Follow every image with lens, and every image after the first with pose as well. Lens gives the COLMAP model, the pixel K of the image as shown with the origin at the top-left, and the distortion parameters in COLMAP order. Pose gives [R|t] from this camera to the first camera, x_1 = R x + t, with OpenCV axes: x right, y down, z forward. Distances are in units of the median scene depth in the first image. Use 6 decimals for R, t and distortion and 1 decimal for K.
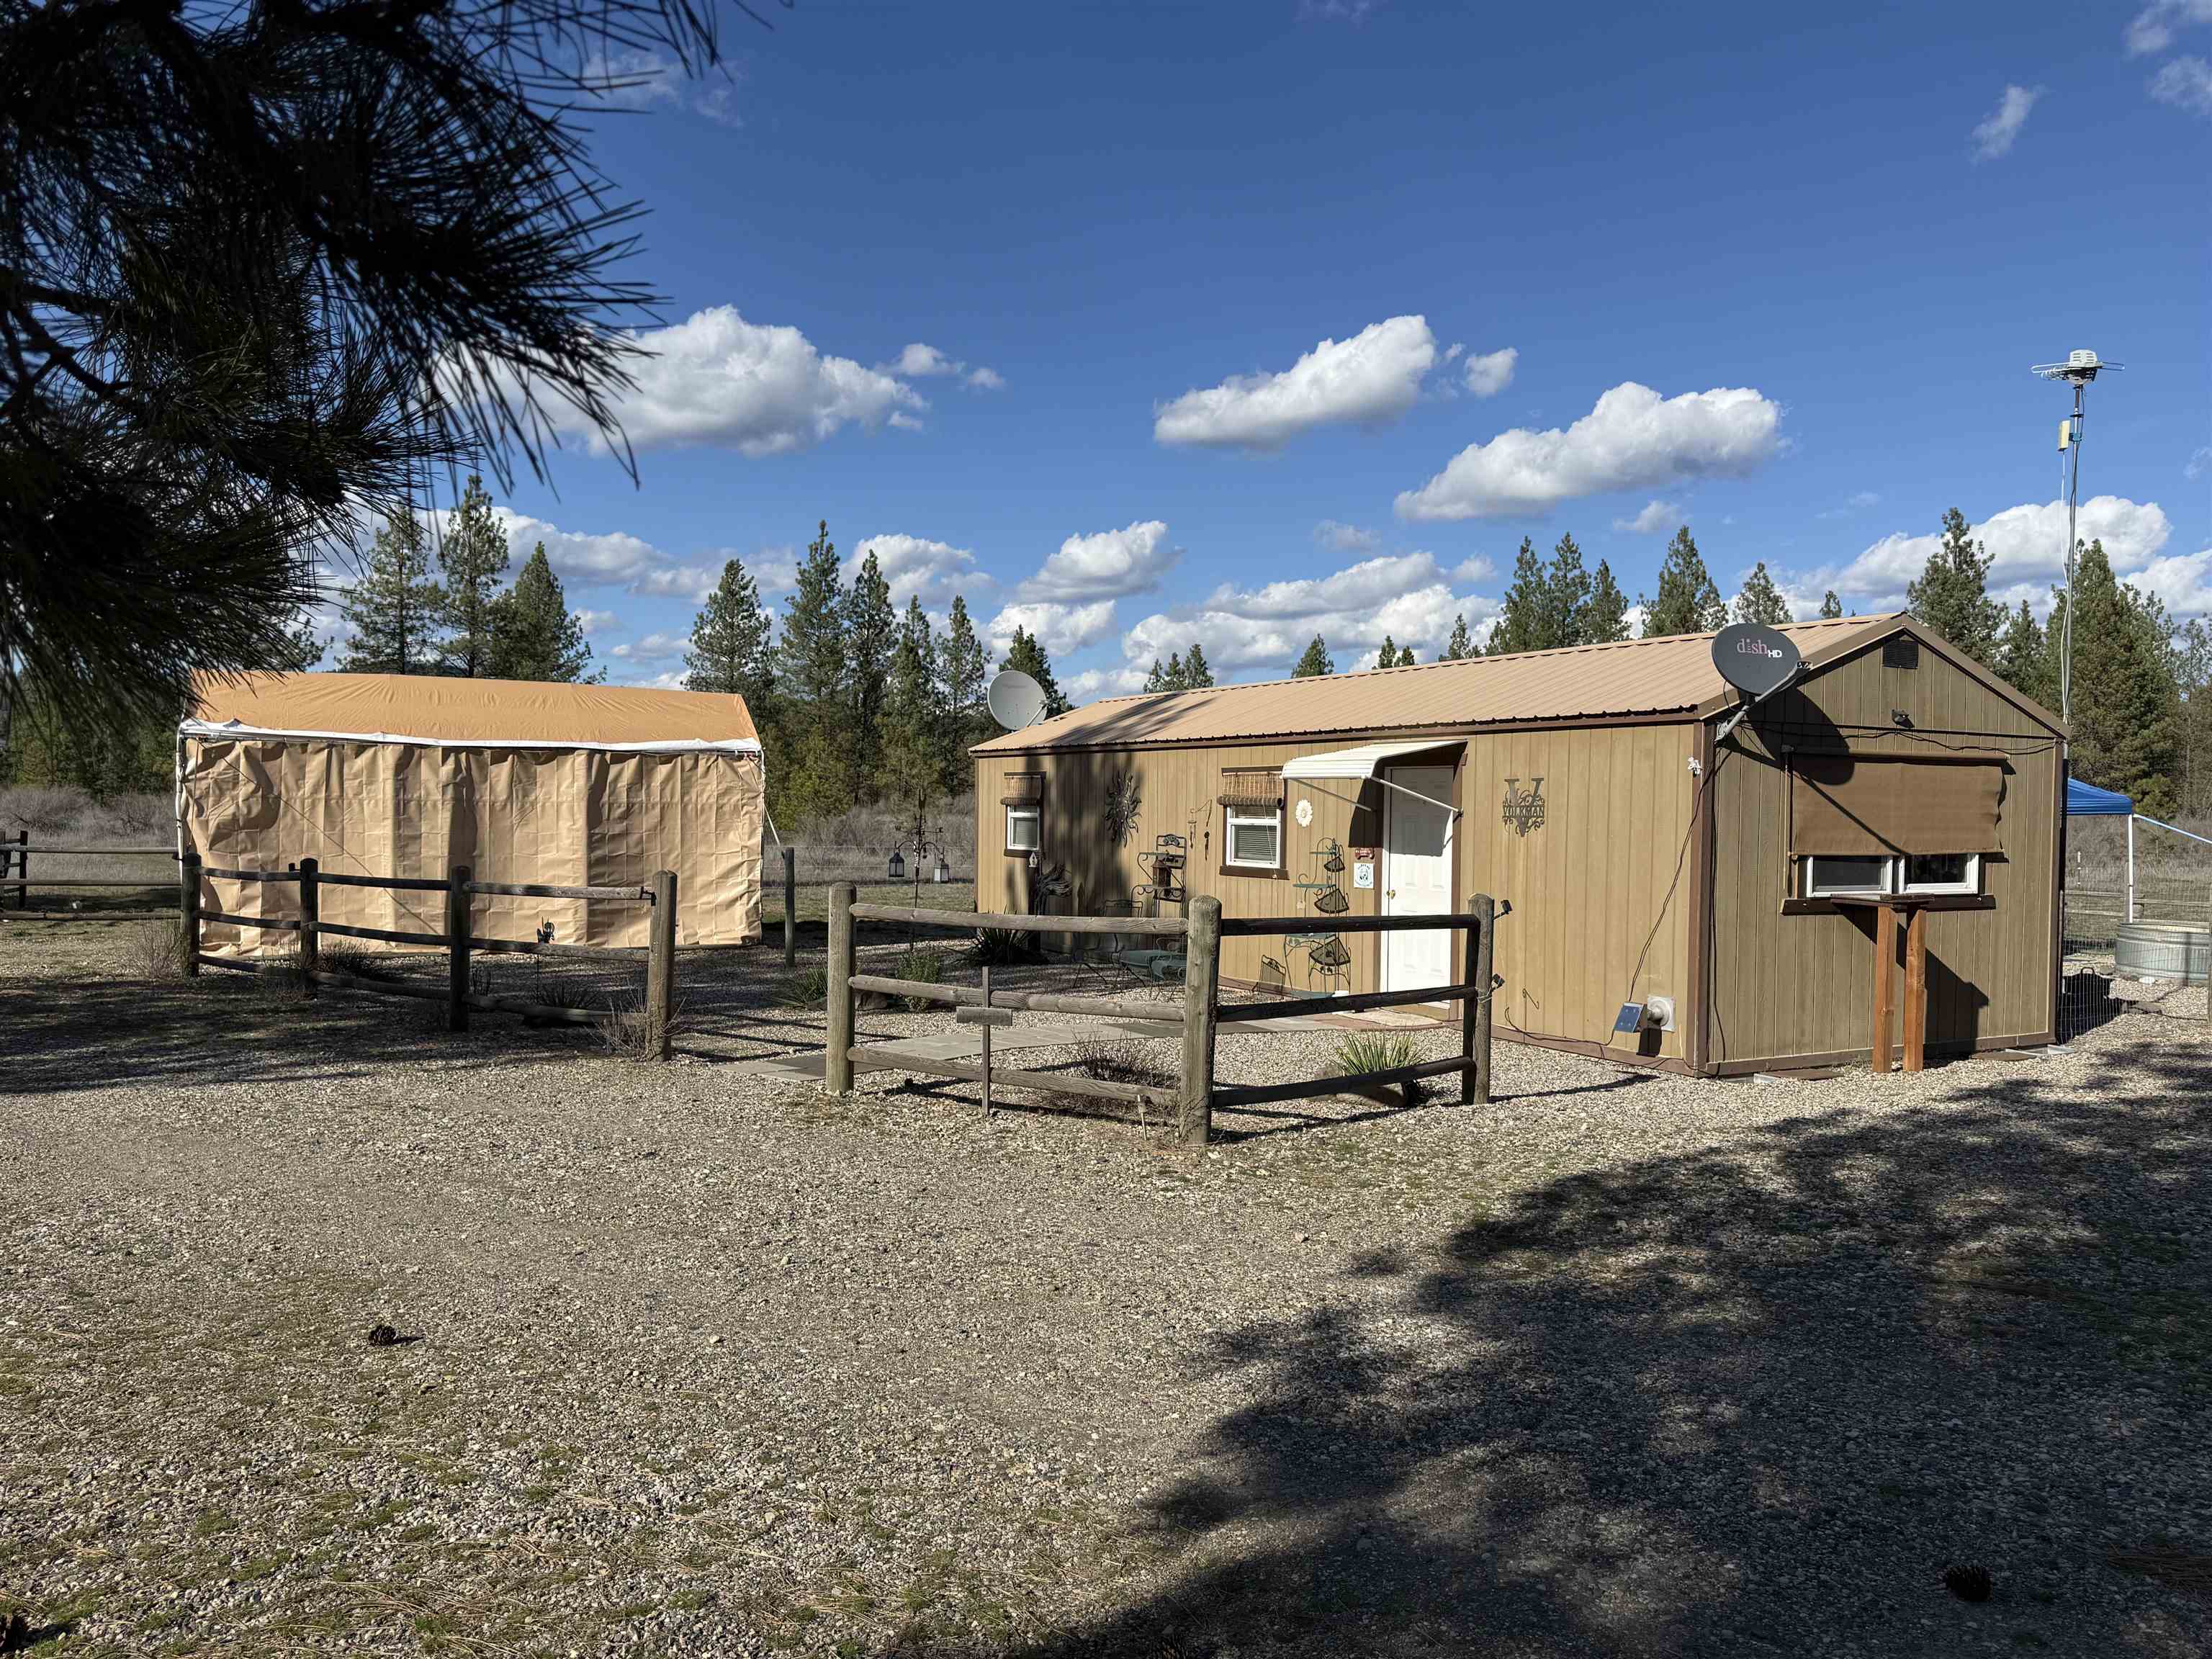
lens RADIAL K [[1553.7, 0, 1096.5], [0, 1553.7, 830.3], [0, 0, 1]] dist [0.007338, 0.002592]
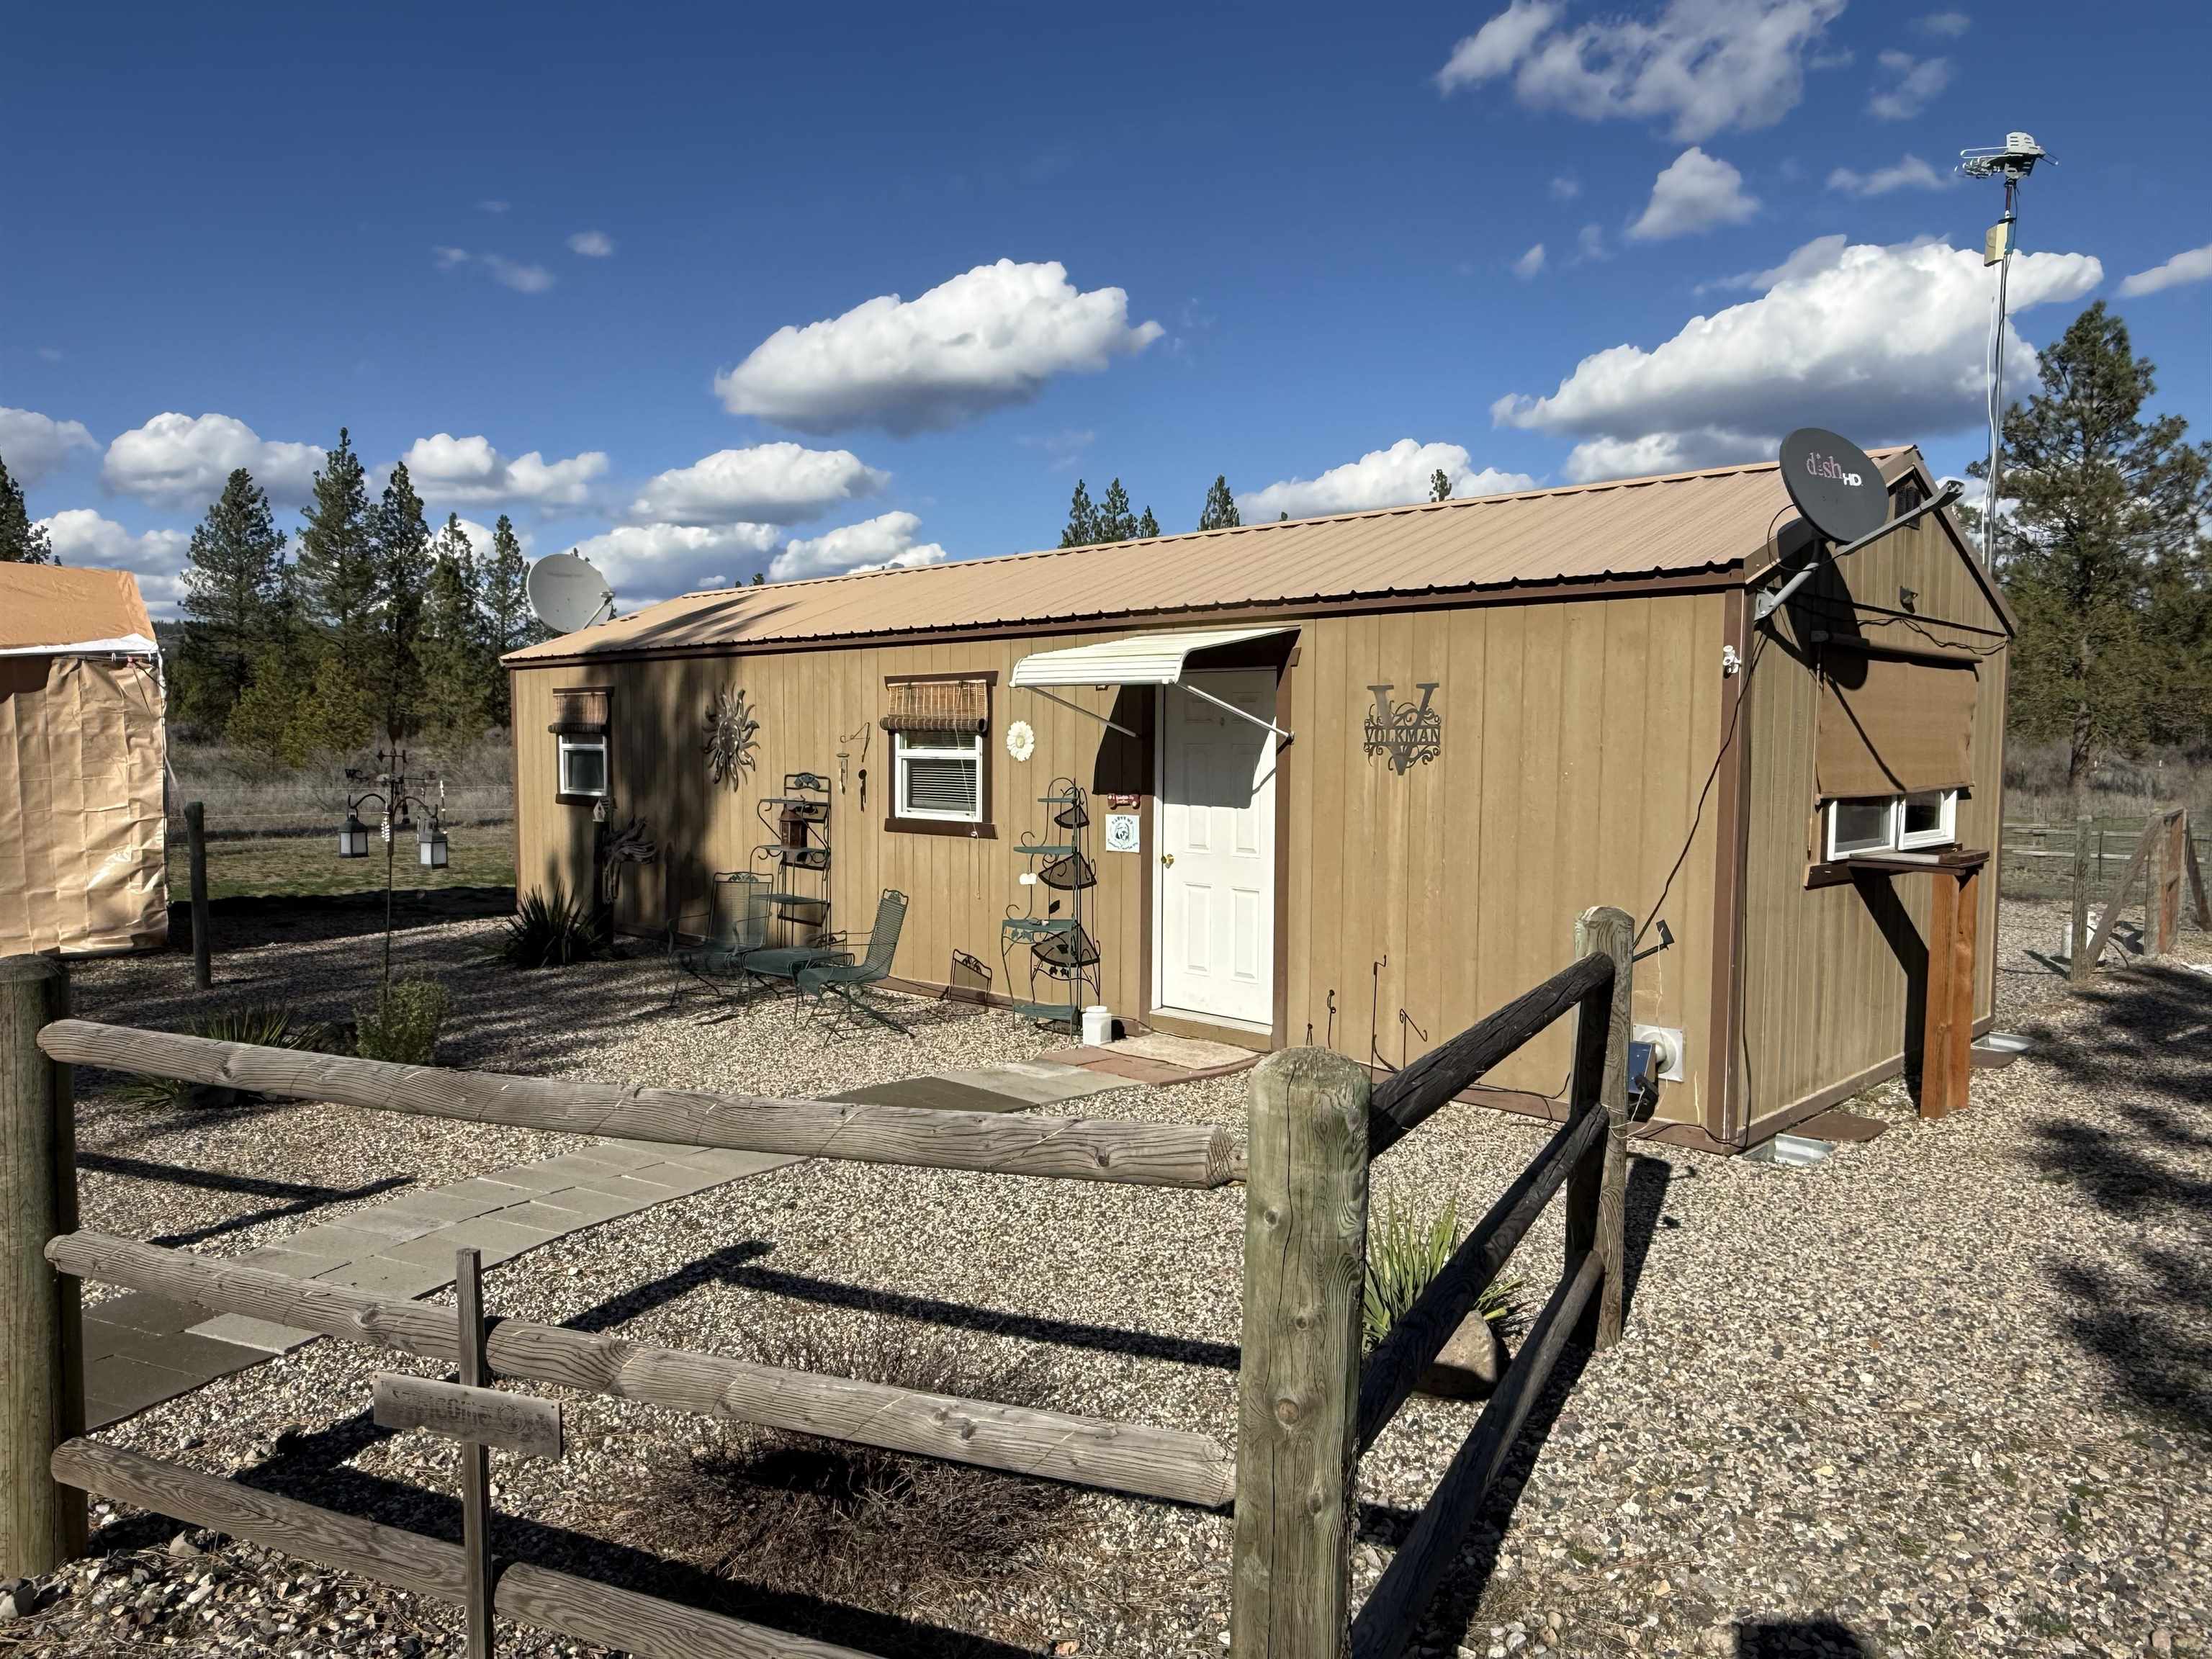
lens RADIAL K [[1466.5, 0, 1103.7], [0, 1466.5, 813.5], [0, 0, 1]] dist [-0.003856, 0.003002]
pose [[0.956773, -0.022958, 0.289927, -0.016321], [0.011786, 0.999121, 0.040220, -0.004263], [-0.290596, -0.035065, 0.956203, 0.337461]]
